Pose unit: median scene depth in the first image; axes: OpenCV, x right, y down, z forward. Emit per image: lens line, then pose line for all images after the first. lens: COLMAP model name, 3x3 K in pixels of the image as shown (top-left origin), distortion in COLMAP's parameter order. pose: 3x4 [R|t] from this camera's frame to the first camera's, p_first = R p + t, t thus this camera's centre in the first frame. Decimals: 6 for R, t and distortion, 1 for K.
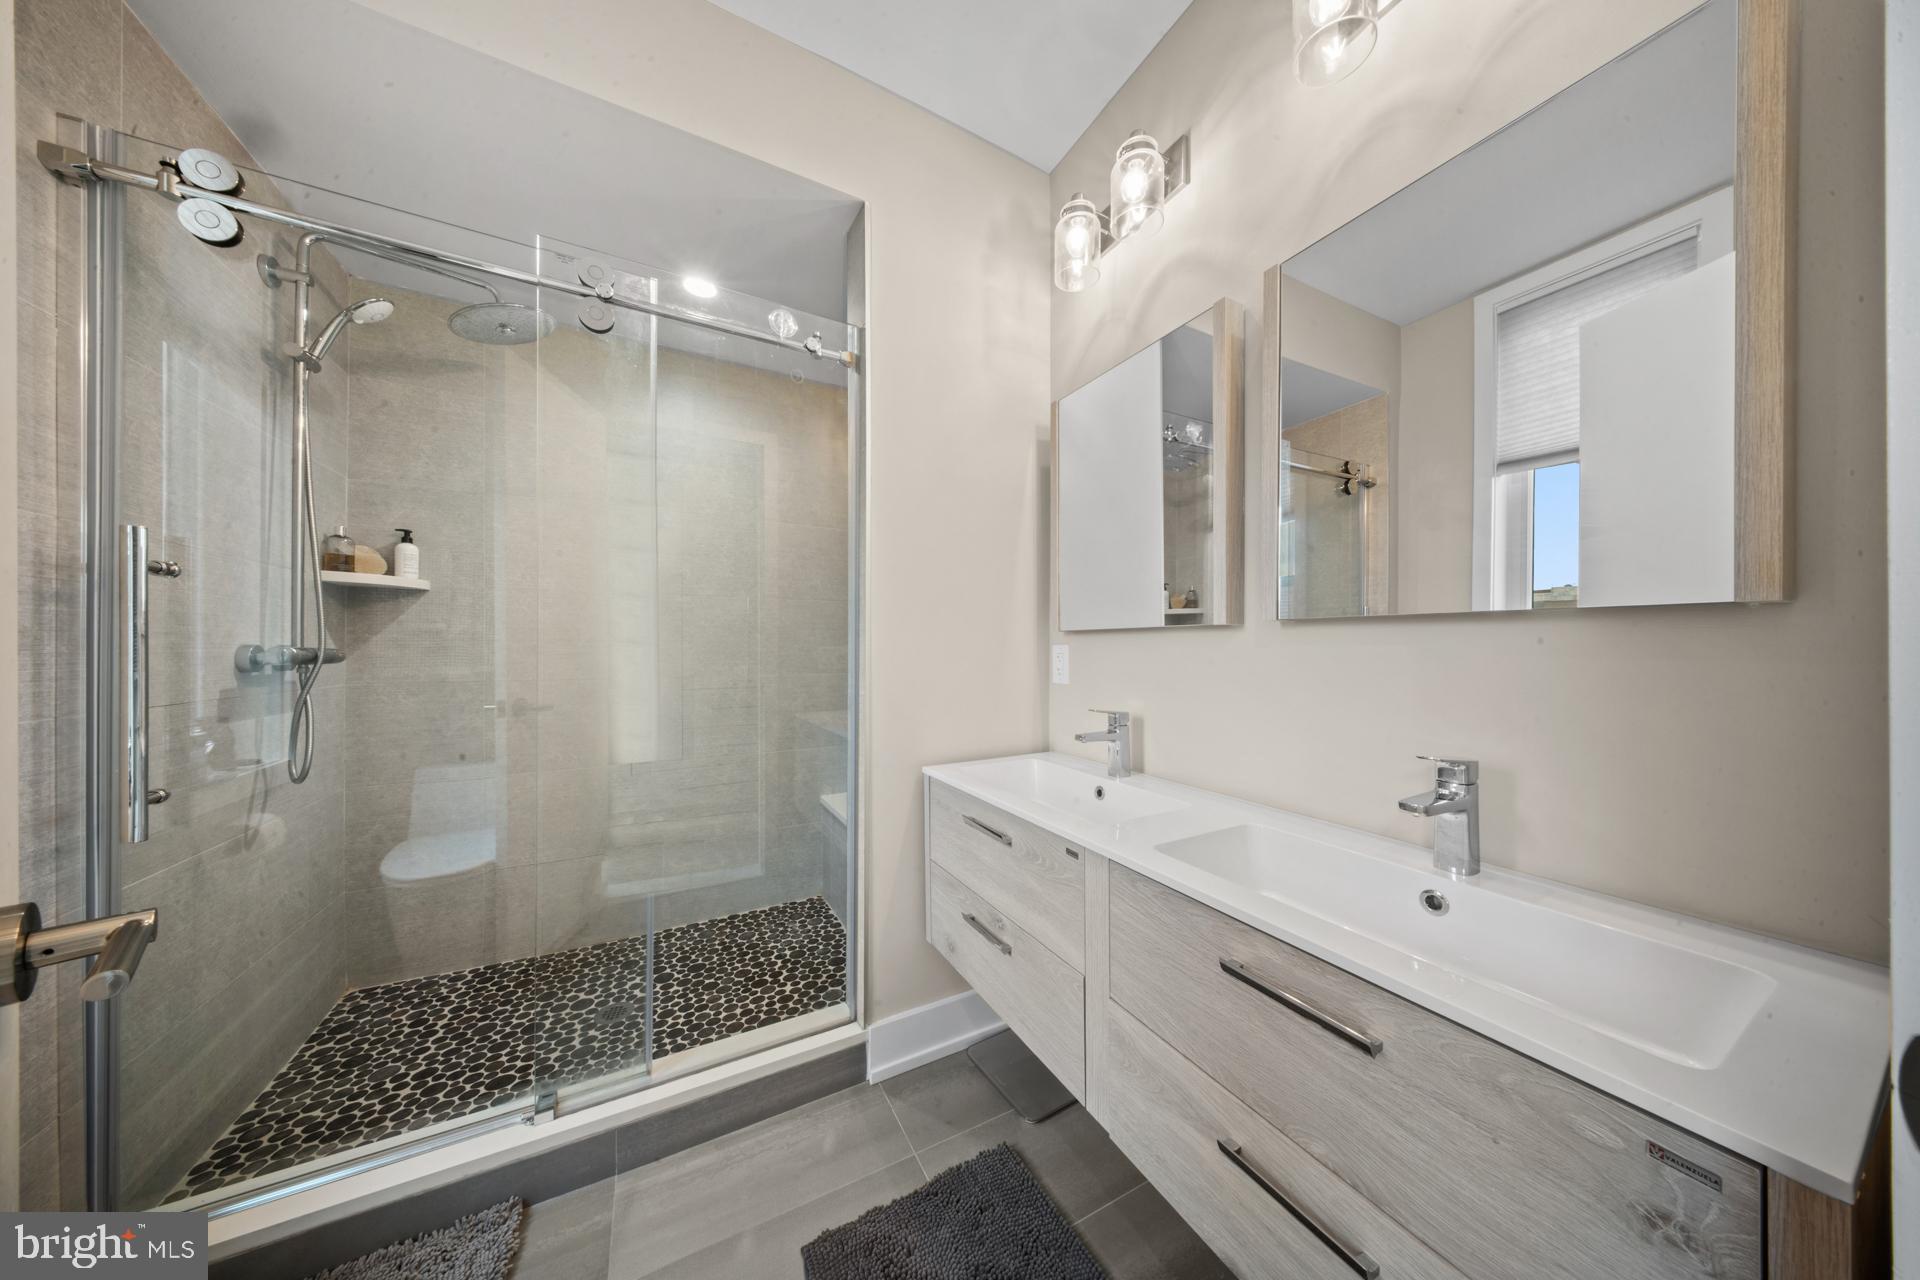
lens RADIAL K [[571.0, 0, 970.8], [0, 571.0, 648.6], [0, 0, 1]] dist [-0.000330, -0.000211]
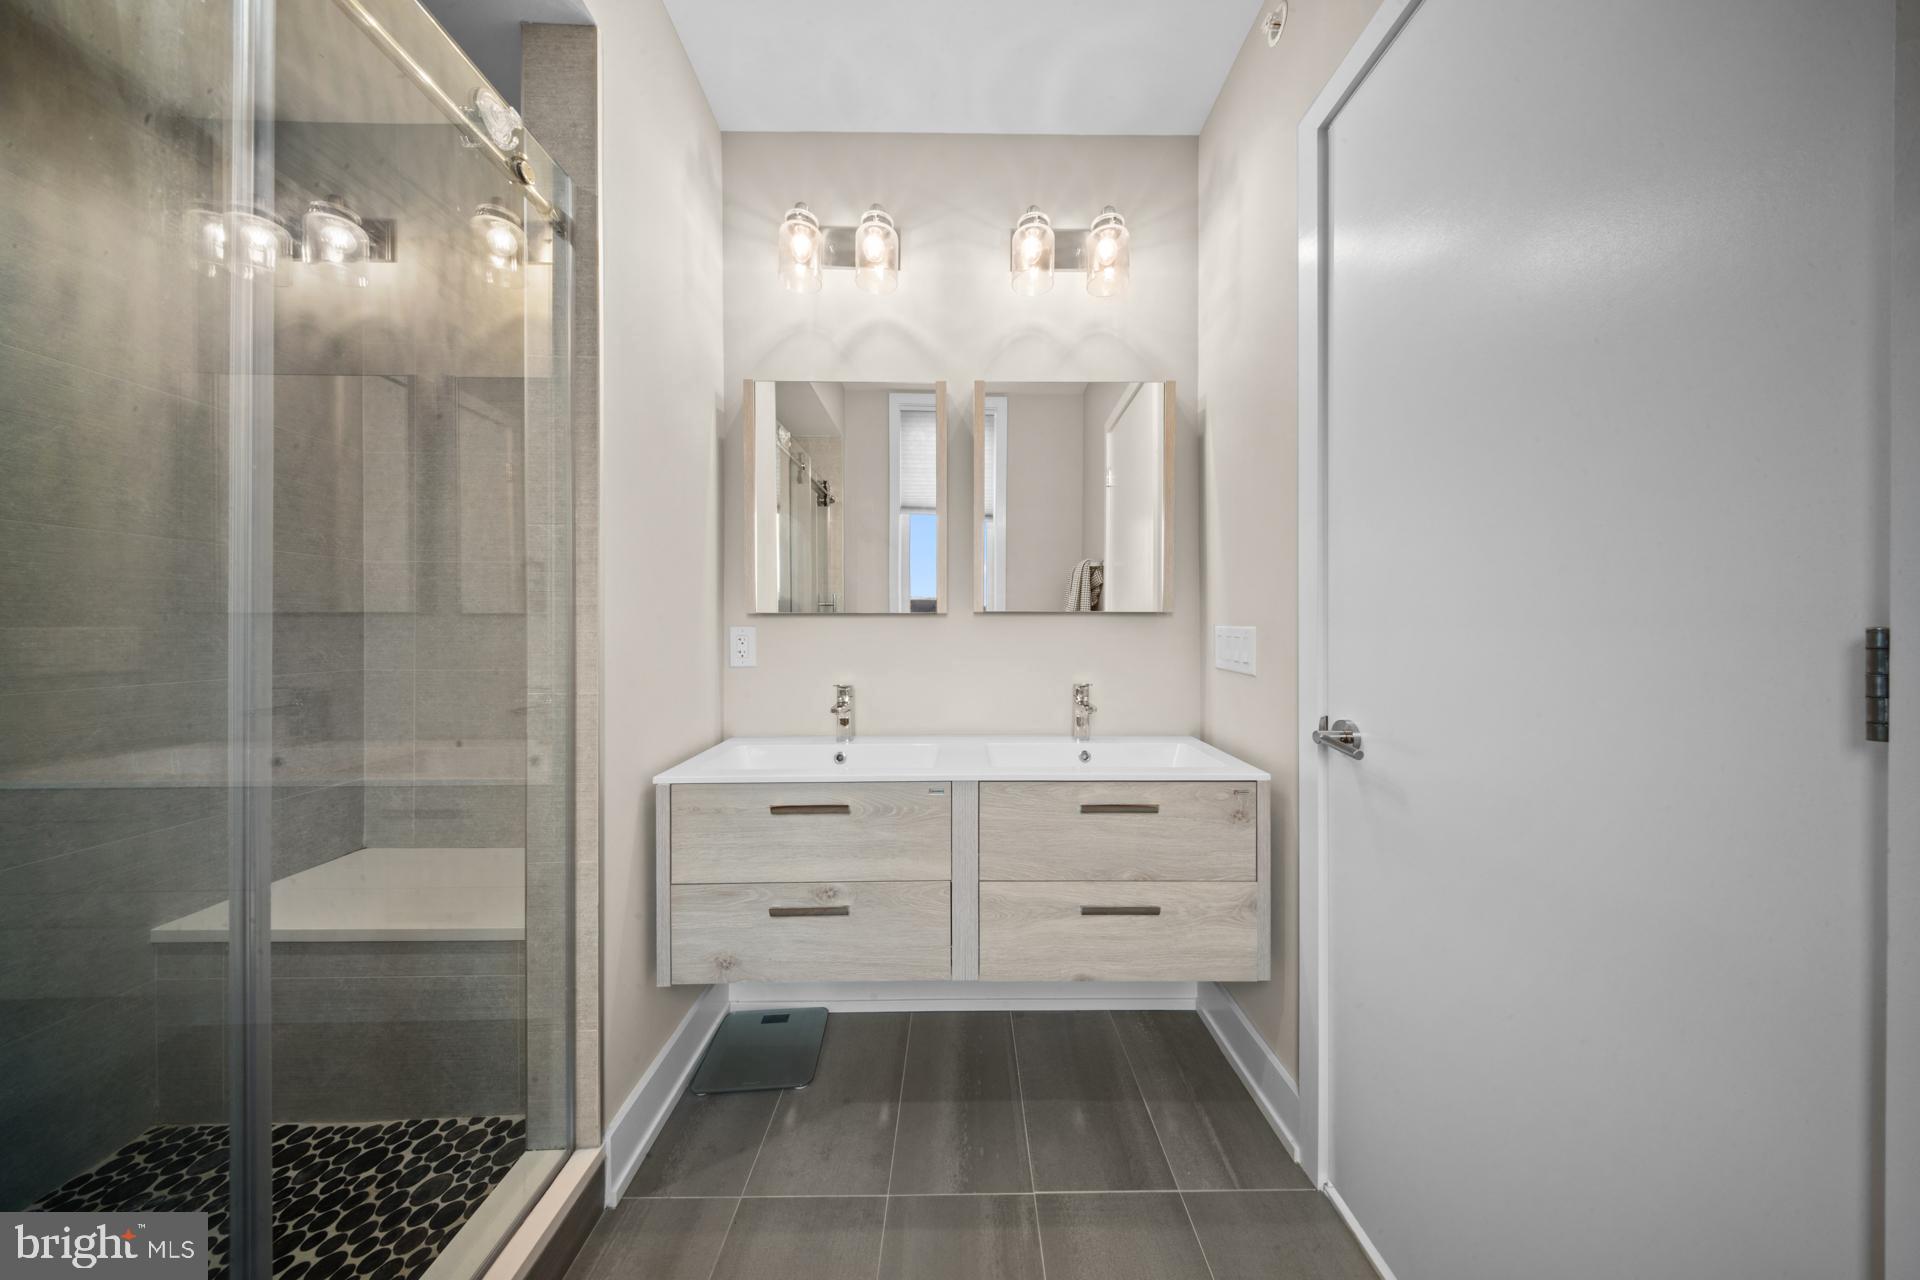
lens RADIAL K [[571.0, 0, 968.1], [0, 571.0, 628.5], [0, 0, 1]] dist [-0.000330, -0.000211]
pose [[0.476078, -0.002737, 0.879399, -0.725216], [0.006086, 0.999981, -0.000183, -0.002771], [-0.879382, 0.005440, 0.476086, 0.263957]]
